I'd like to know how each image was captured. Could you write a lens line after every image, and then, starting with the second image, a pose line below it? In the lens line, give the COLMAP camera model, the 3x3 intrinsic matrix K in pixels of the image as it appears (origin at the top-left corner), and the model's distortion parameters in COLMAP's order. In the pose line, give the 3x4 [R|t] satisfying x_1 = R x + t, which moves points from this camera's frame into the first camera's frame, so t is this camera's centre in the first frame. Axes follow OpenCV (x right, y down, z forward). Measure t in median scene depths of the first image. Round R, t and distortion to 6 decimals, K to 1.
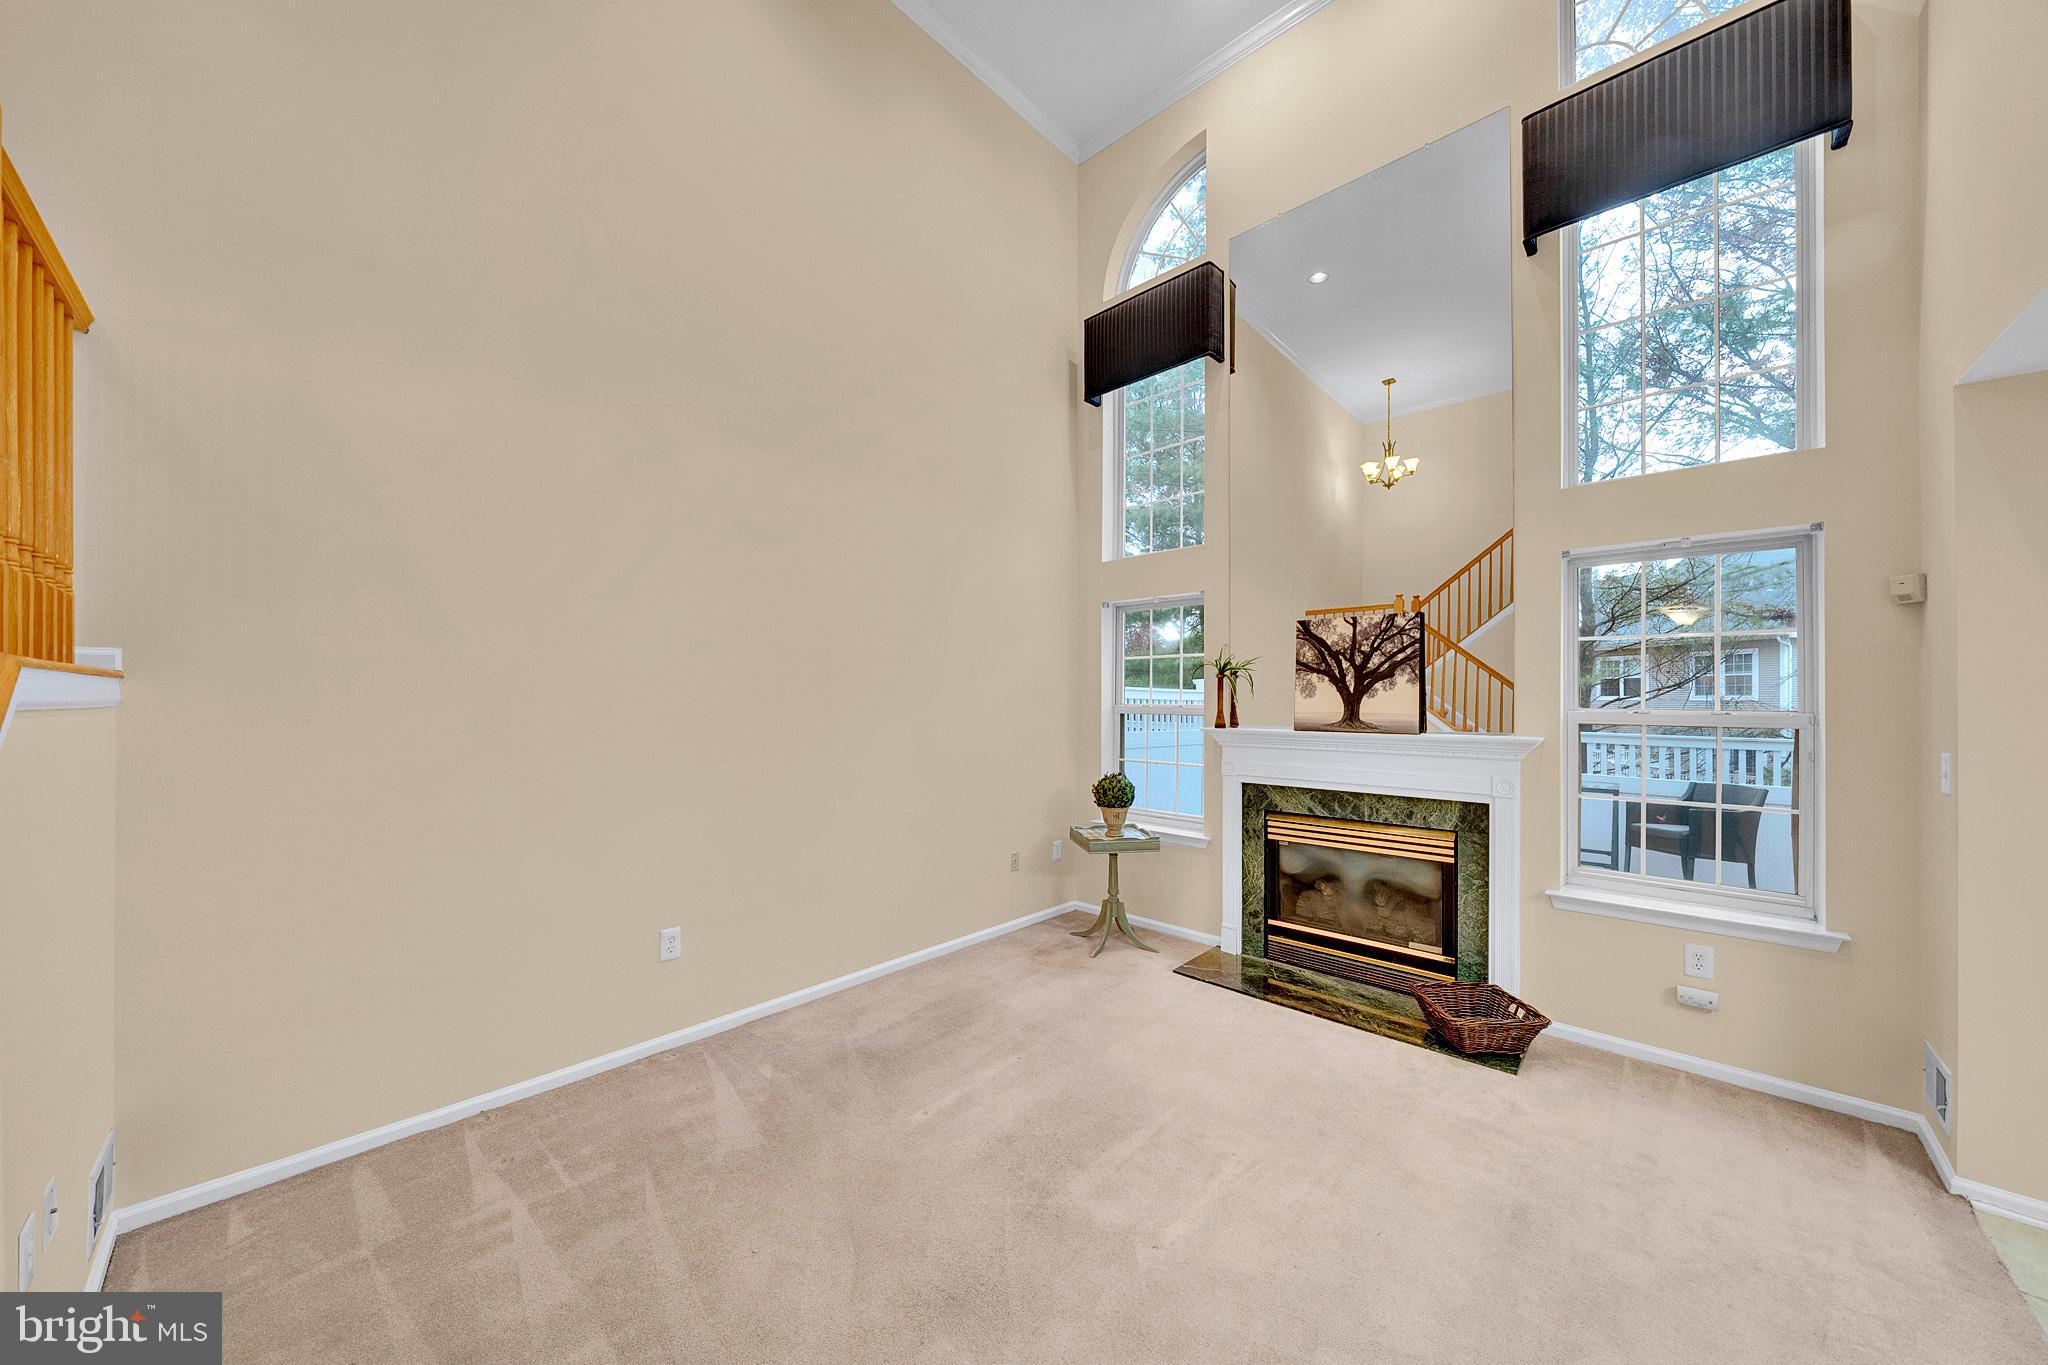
lens RADIAL K [[712.0, 0, 1018.0], [0, 712.0, 688.2], [0, 0, 1]] dist [-0.002300, -0.000212]
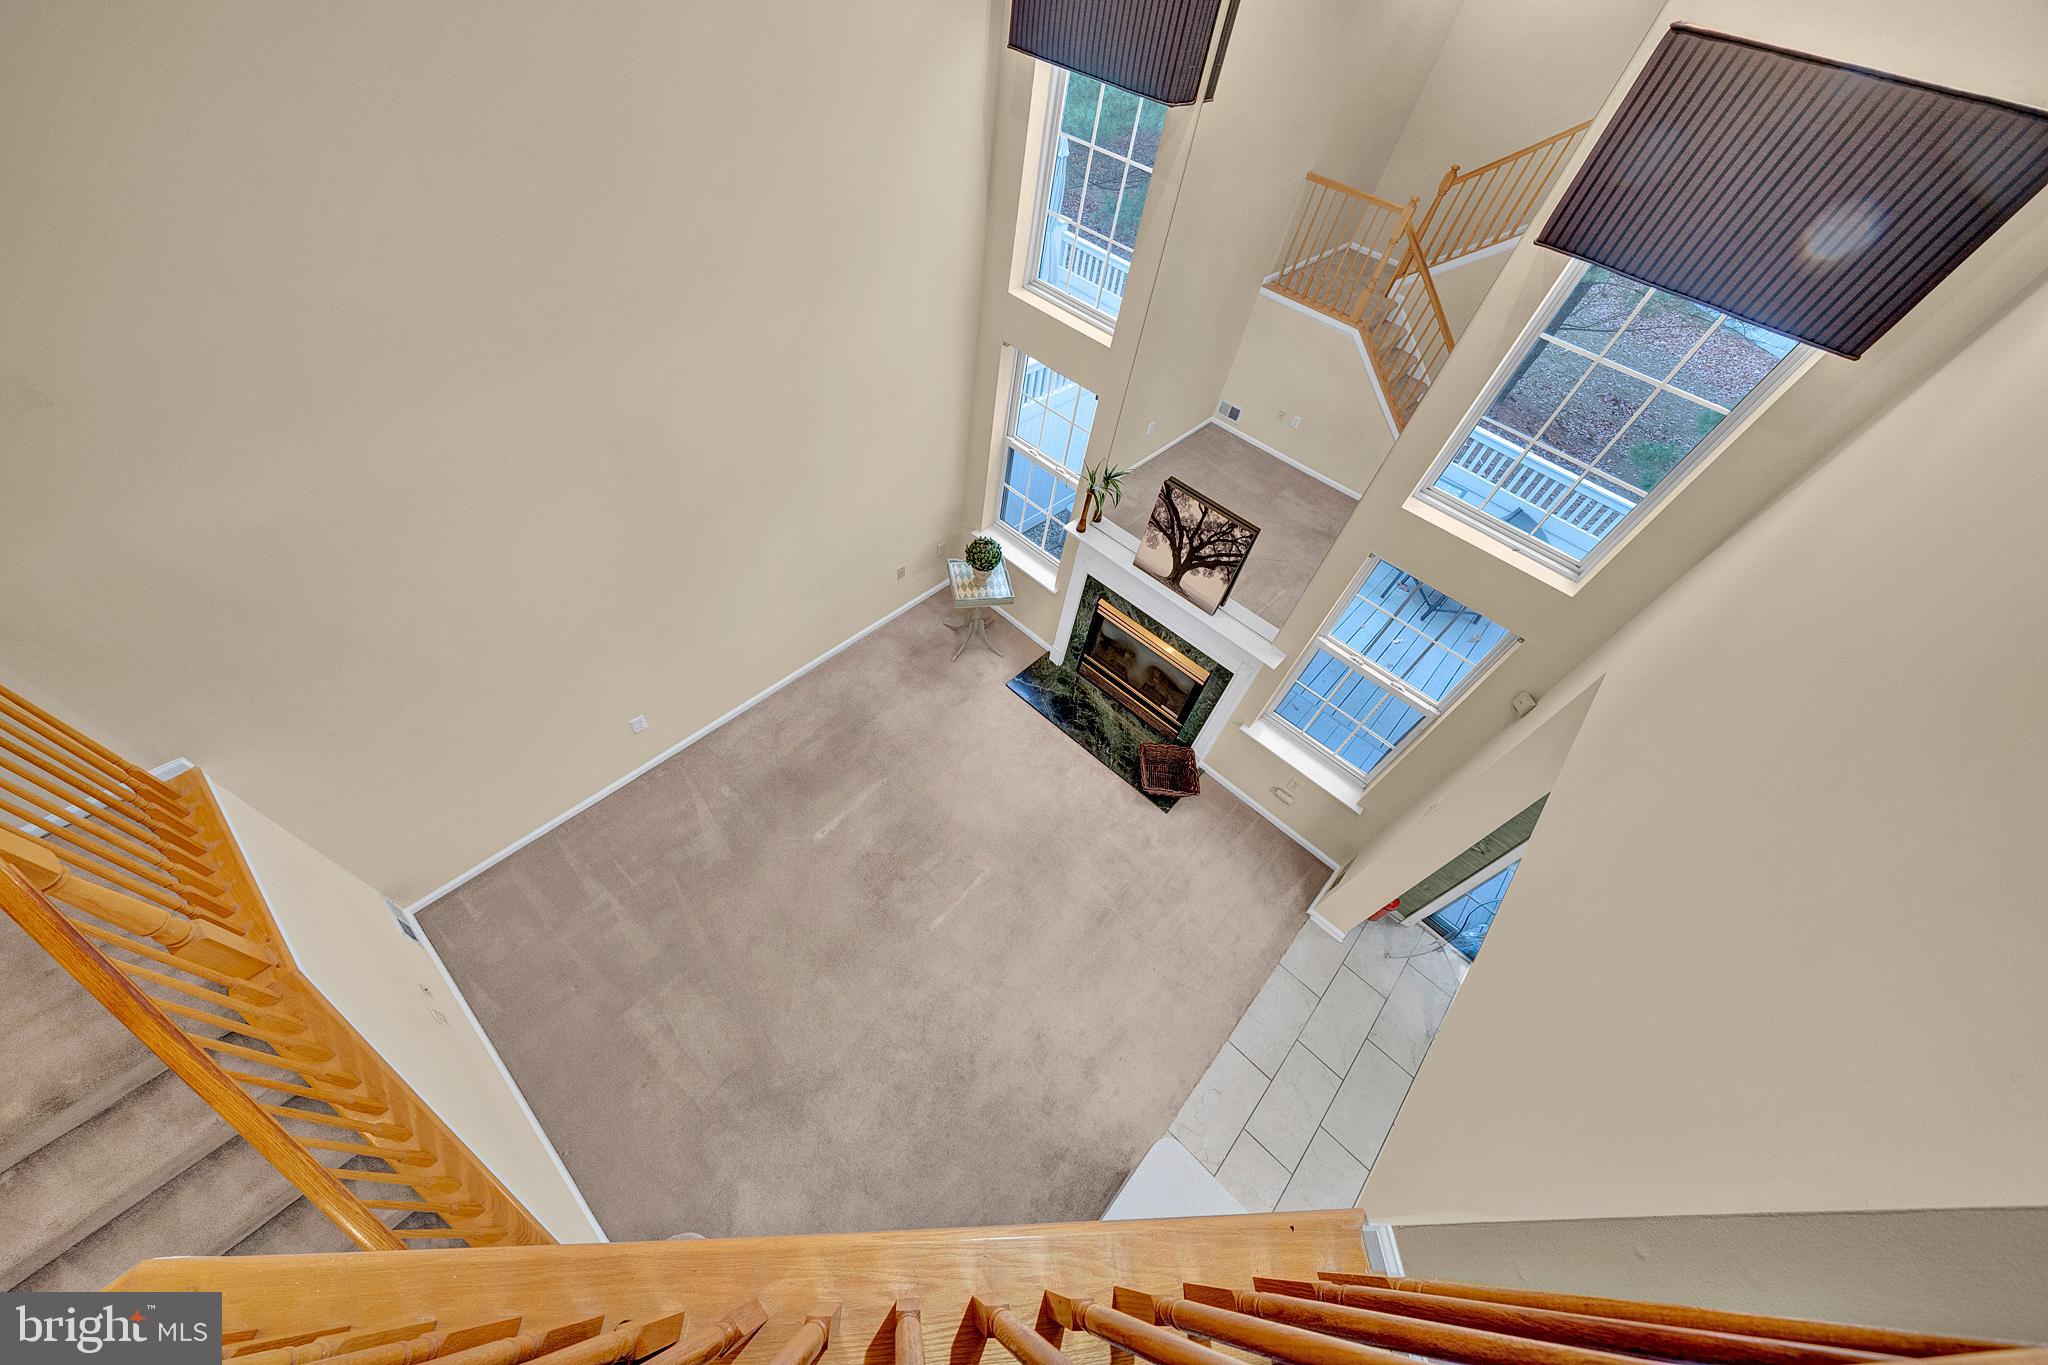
lens RADIAL K [[694.8, 0, 1016.9], [0, 694.8, 714.9], [0, 0, 1]] dist [0.000252, -0.000007]
pose [[0.991353, 0.073343, 0.108809, 0.102657], [-0.131045, 0.596187, 0.792078, -0.738659], [-0.006777, -0.799489, 0.600643, 0.130080]]
